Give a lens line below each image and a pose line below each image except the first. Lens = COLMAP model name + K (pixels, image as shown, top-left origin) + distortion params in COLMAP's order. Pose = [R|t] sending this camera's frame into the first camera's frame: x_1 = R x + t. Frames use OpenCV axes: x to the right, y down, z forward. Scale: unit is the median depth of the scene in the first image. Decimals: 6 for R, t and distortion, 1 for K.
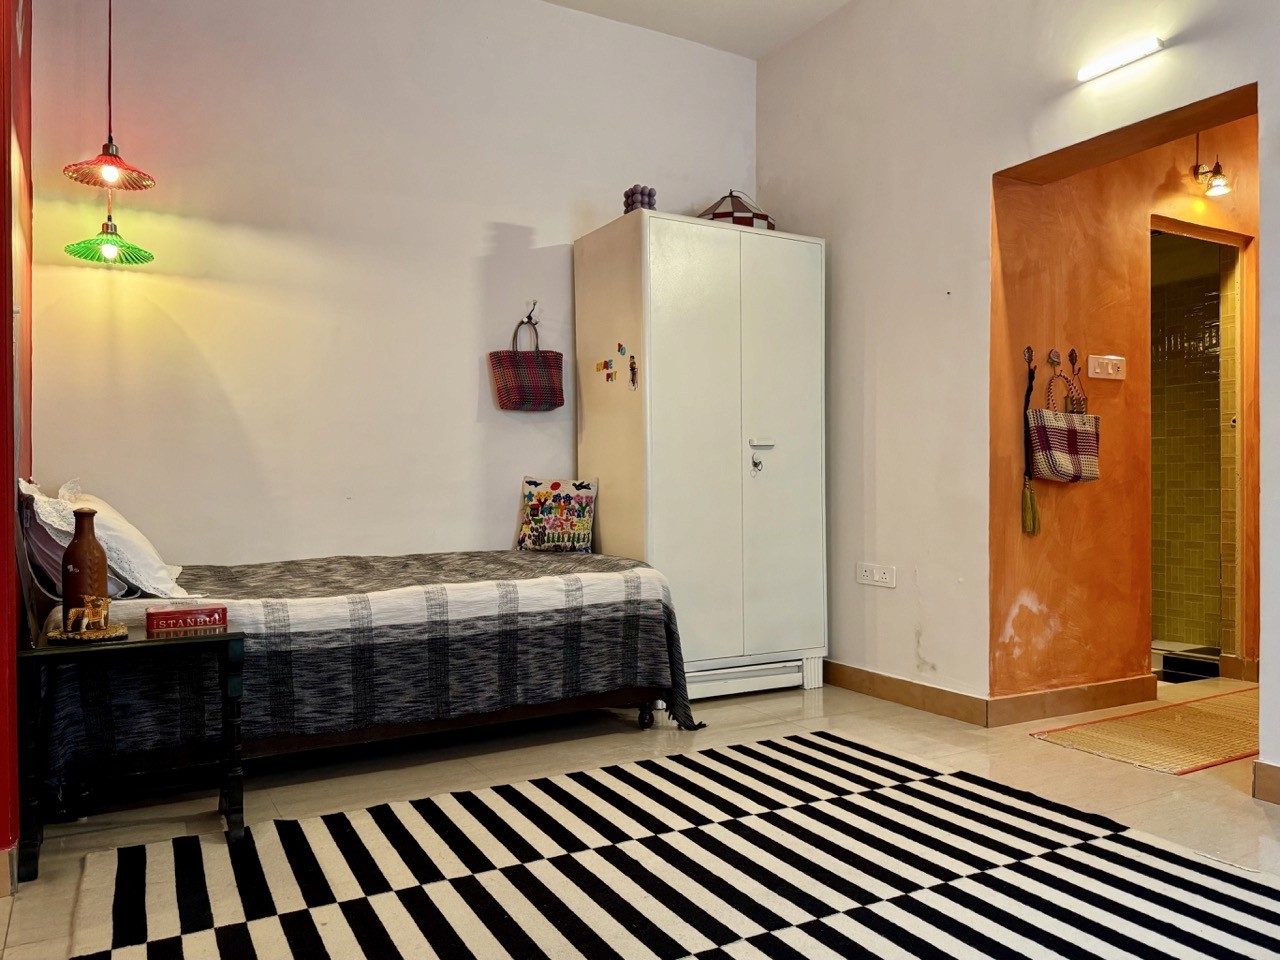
lens RADIAL K [[967.6, 0, 640.0], [0, 967.6, 480.0], [0, 0, 1]] dist [0.163683, -0.271336]
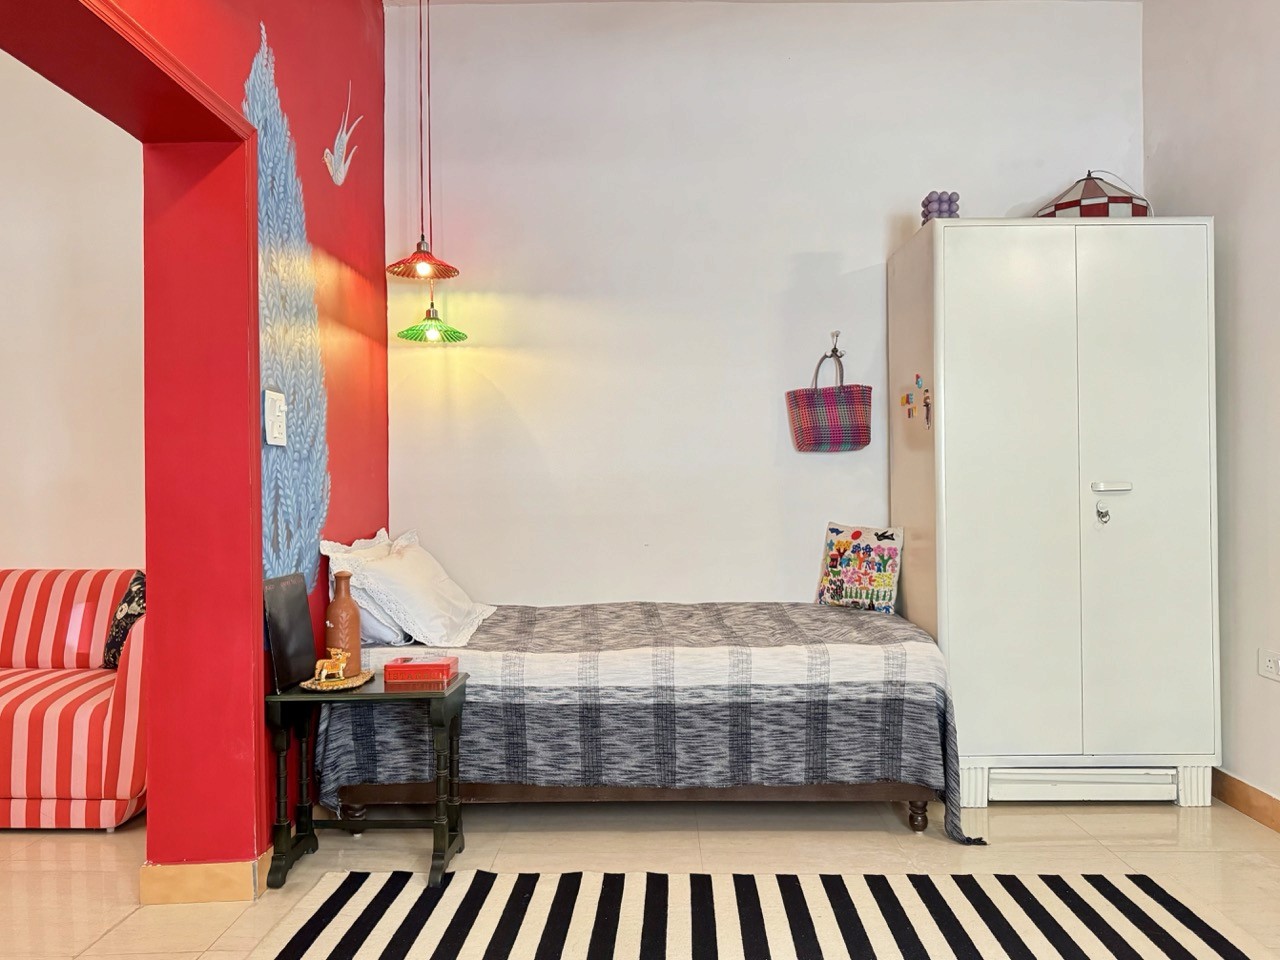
lens RADIAL K [[967.6, 0, 640.0], [0, 967.6, 480.0], [0, 0, 1]] dist [0.163683, -0.271336]
pose [[0.858188, -0.005974, -0.513301, 0.248046], [0.007828, 0.999968, 0.001449, -0.057628], [0.513277, -0.005262, 0.858207, 0.137137]]
